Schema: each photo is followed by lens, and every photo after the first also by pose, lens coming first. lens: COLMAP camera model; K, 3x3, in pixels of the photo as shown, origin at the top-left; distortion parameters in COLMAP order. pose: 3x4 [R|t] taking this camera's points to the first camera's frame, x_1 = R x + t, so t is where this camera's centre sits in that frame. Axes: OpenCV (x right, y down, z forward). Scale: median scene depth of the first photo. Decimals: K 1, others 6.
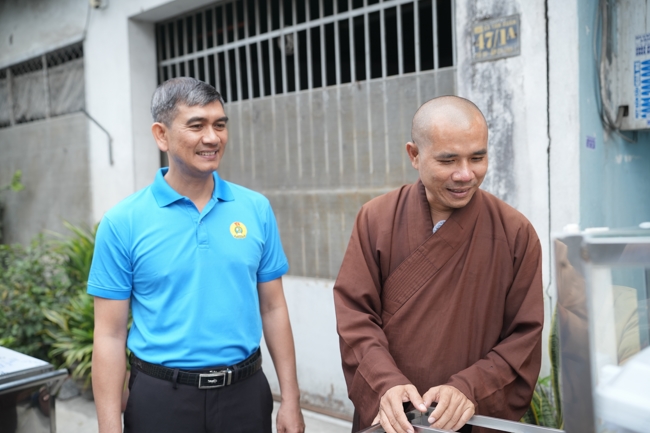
lens RADIAL K [[639.7, 0, 341.7], [0, 639.7, 217.7], [0, 0, 1]] dist [-0.119745, 0.304959]
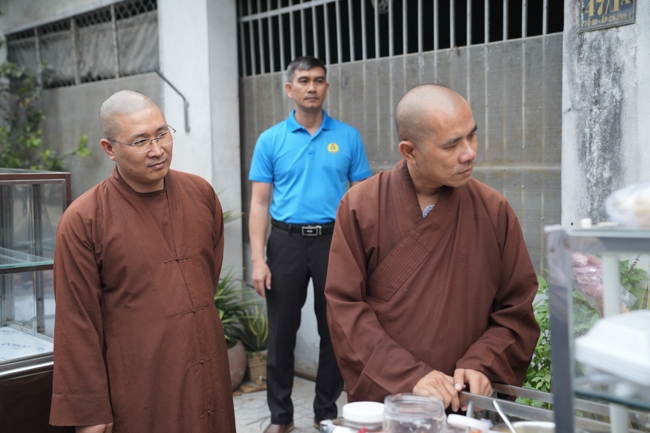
lens RADIAL K [[833.3, 0, 325.0], [0, 833.3, 216.5], [0, 0, 1]] dist [0.202723, 0.008284]
pose [[0.987033, 0.024093, -0.158701, 0.046621], [-0.018242, 0.999103, 0.038225, -0.019639], [0.159480, -0.034835, 0.986586, -0.284556]]
